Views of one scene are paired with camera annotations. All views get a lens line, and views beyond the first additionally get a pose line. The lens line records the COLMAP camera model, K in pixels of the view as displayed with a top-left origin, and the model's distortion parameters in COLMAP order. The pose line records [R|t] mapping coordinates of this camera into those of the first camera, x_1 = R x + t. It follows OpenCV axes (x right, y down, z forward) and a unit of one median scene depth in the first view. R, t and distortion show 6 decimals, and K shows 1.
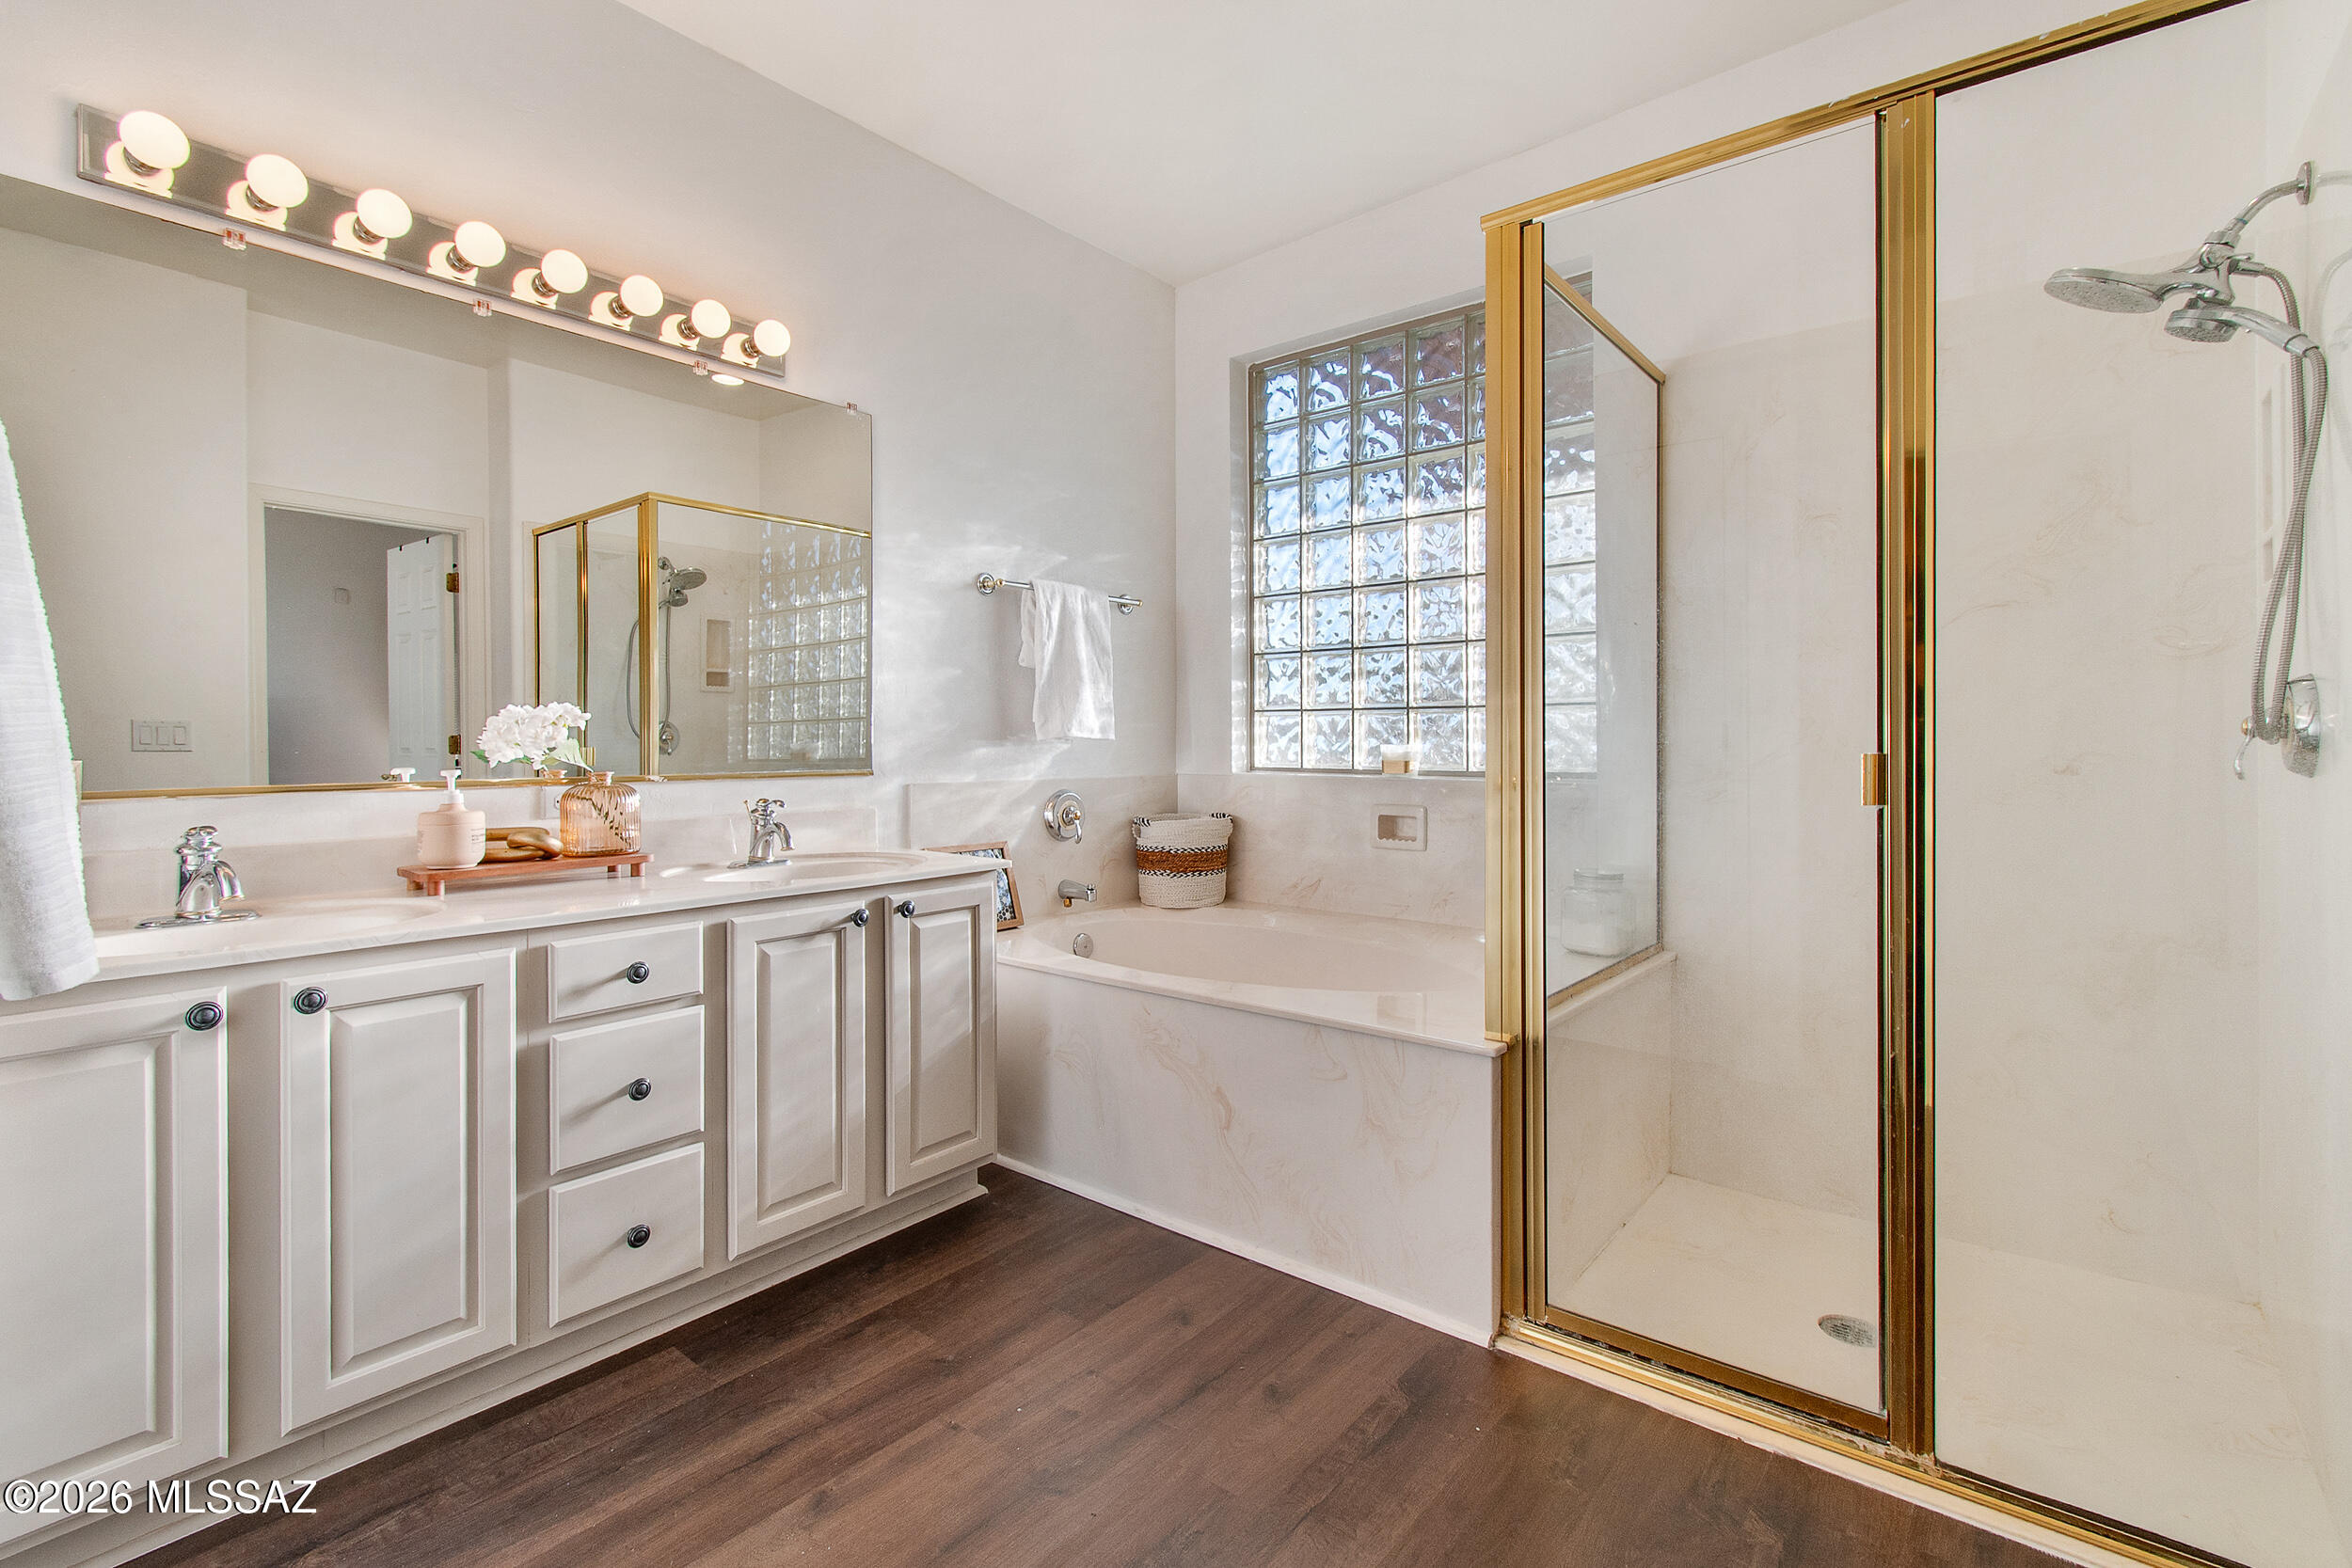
lens RADIAL K [[1072.6, 0, 1185.9], [0, 1072.6, 749.0], [0, 0, 1]] dist [-0.000472, -0.000040]
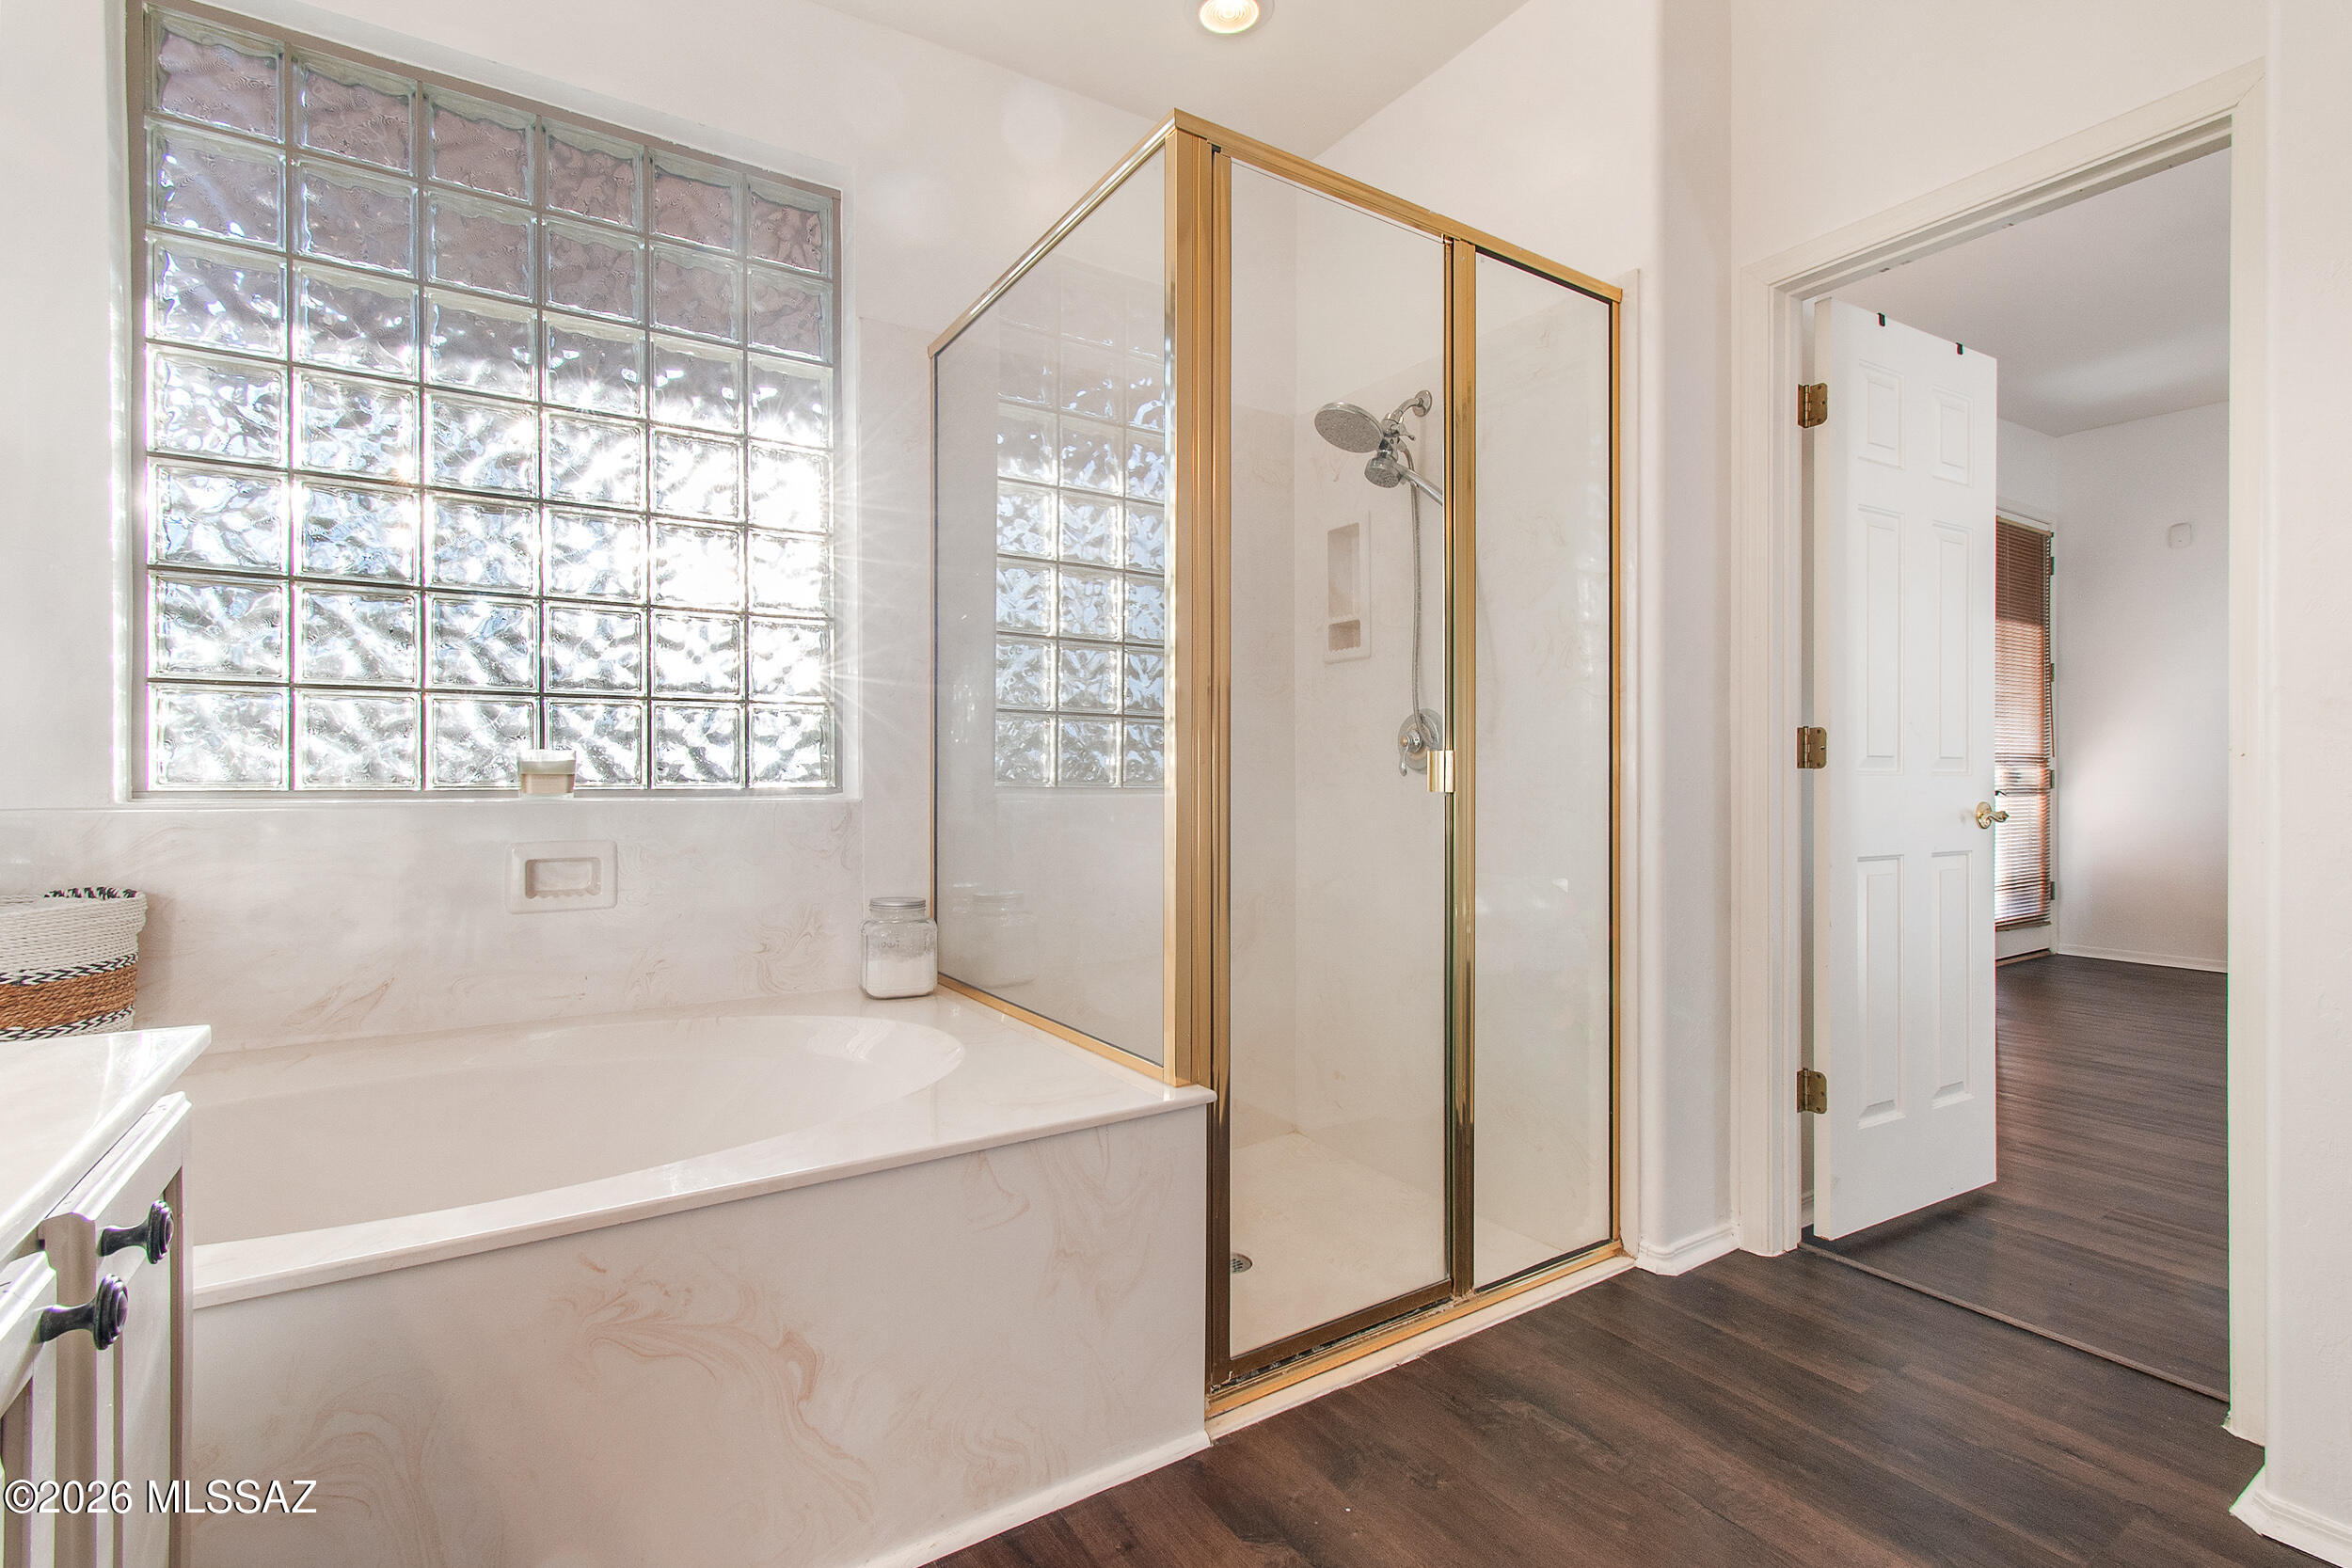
lens RADIAL K [[1087.3, 0, 1176.0], [0, 1087.3, 784.0], [0, 0, 1]] dist [-0.001119, -0.000225]
pose [[0.302584, -0.000980, 0.953122, -0.564510], [0.010279, 0.999945, -0.002235, 0.039363], [-0.953067, 0.010474, 0.302577, 0.789864]]
